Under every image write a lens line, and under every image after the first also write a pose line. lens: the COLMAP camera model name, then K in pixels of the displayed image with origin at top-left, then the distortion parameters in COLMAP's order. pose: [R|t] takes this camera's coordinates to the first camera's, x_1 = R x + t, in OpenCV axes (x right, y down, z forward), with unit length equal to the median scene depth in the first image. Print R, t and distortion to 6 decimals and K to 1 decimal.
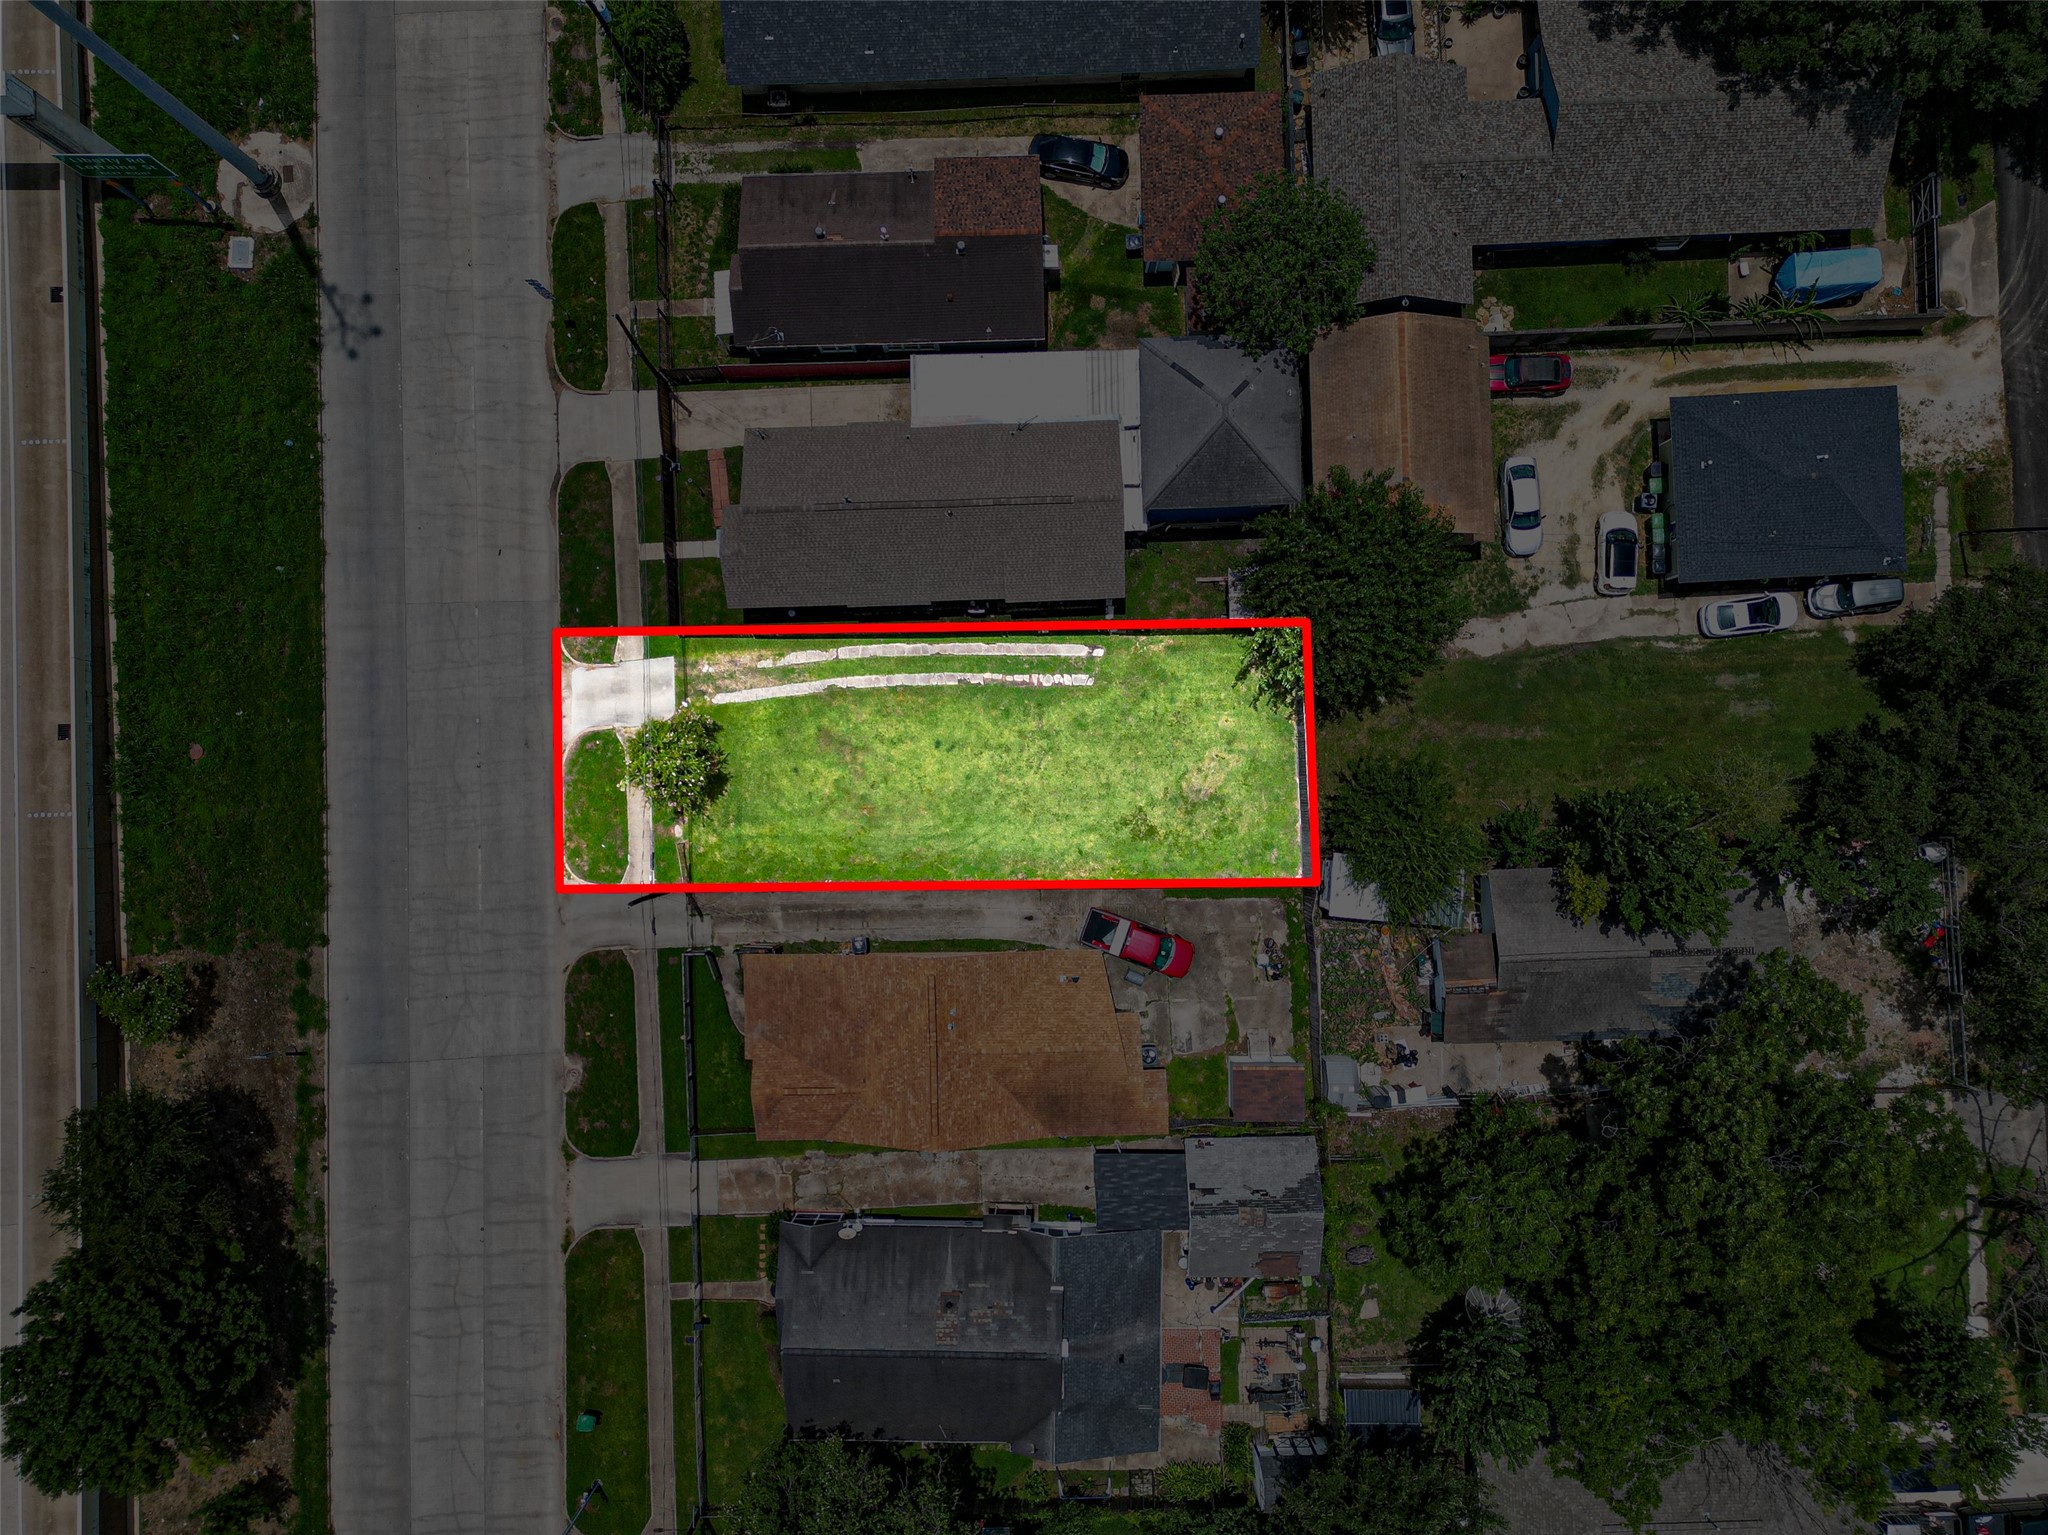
lens RADIAL K [[1436.2, 0, 1030.2], [0, 1436.2, 774.7], [0, 0, 1]] dist [0.075528, -0.073431]
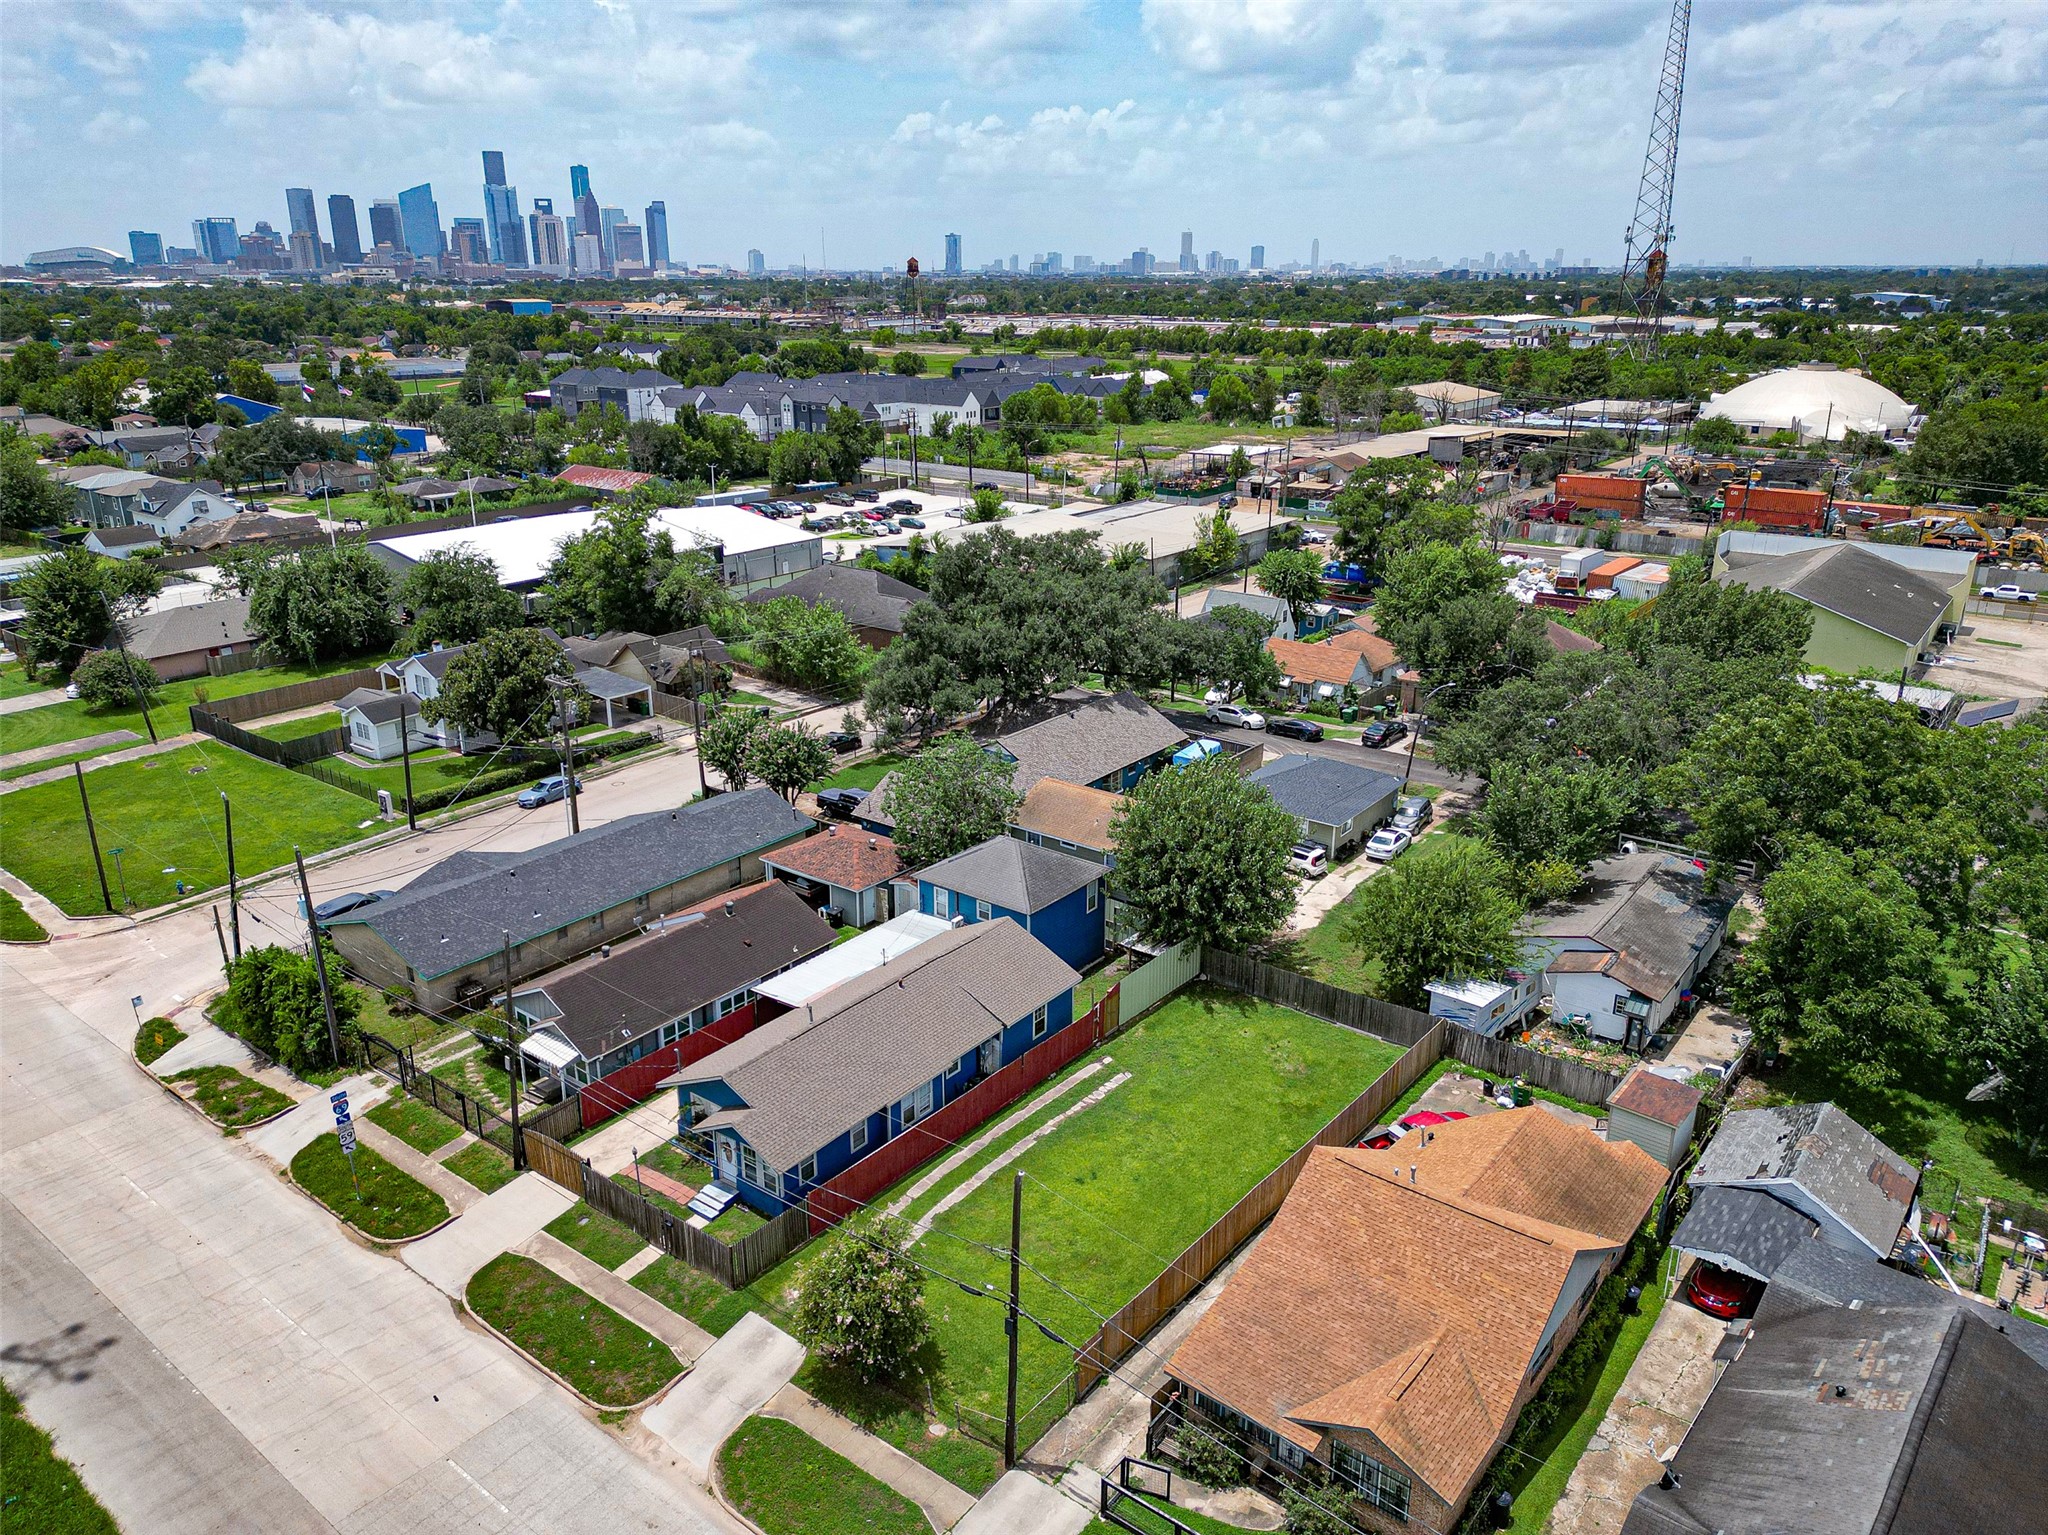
lens RADIAL K [[1436.2, 0, 1024.2], [0, 1436.2, 769.6], [0, 0, 1]] dist [0.075528, -0.073431]
pose [[0.638238, -0.251428, 0.727624, -0.608890], [0.769785, 0.219604, -0.599337, 0.384468], [-0.009099, 0.942633, 0.333705, 0.518350]]
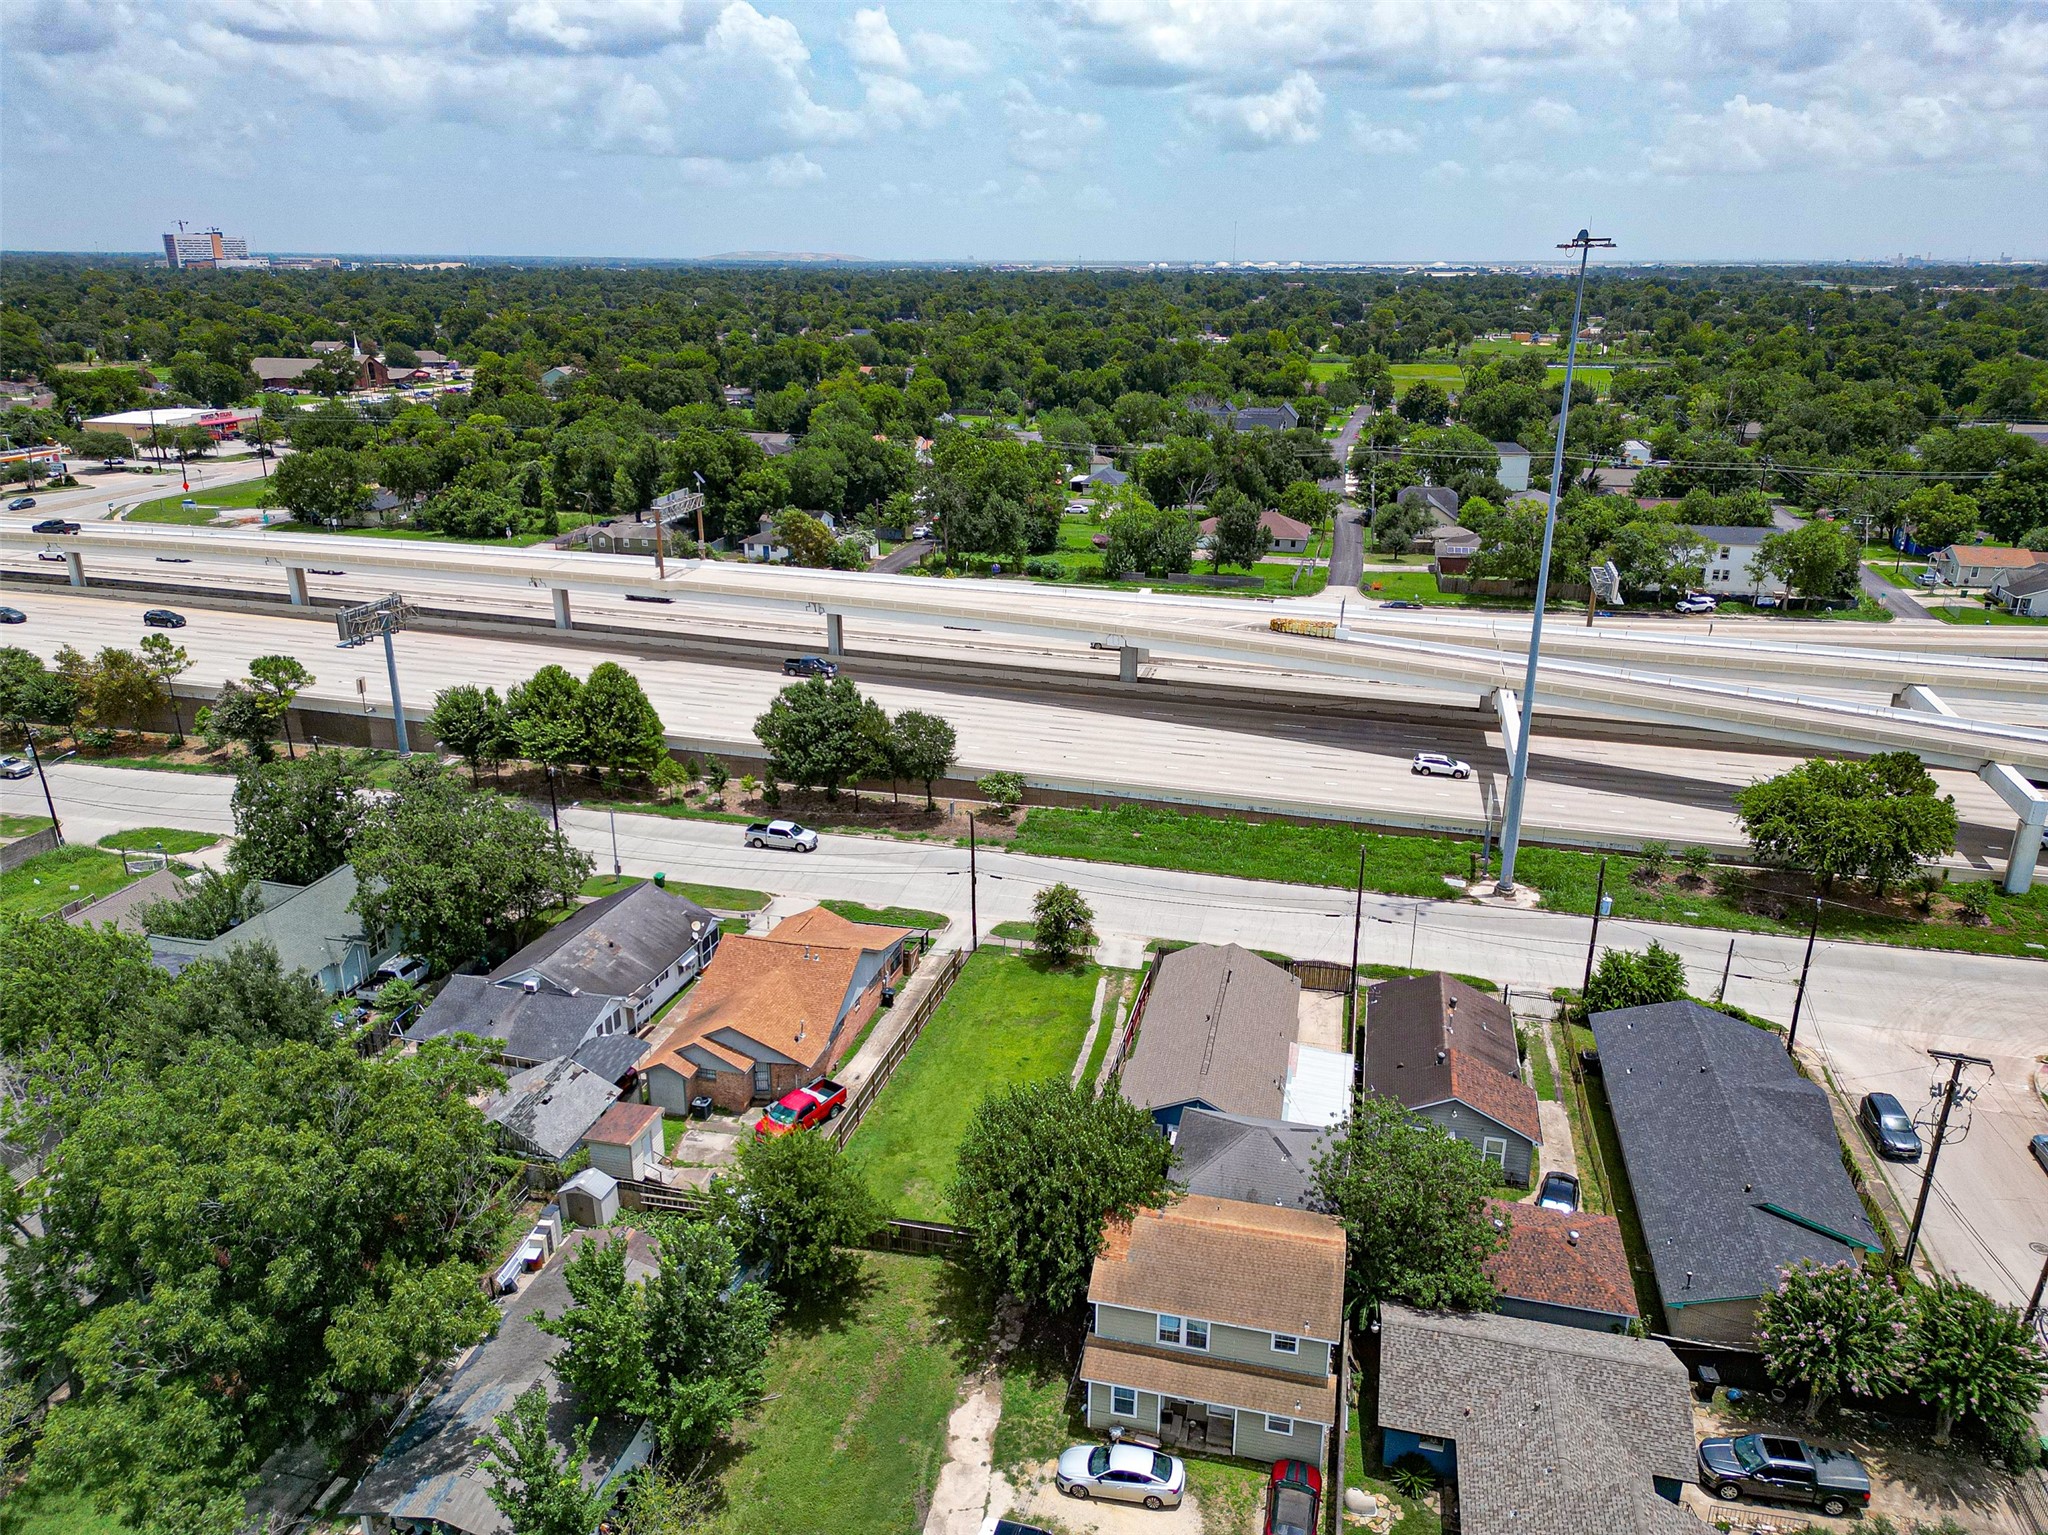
lens RADIAL K [[1436.2, 0, 1022.2], [0, 1436.2, 776.2], [0, 0, 1]] dist [0.075528, -0.073431]
pose [[-0.267696, 0.317840, -0.909569, 0.937332], [-0.963421, -0.075924, 0.257014, -0.304661], [0.012632, 0.945099, 0.326539, 0.395695]]
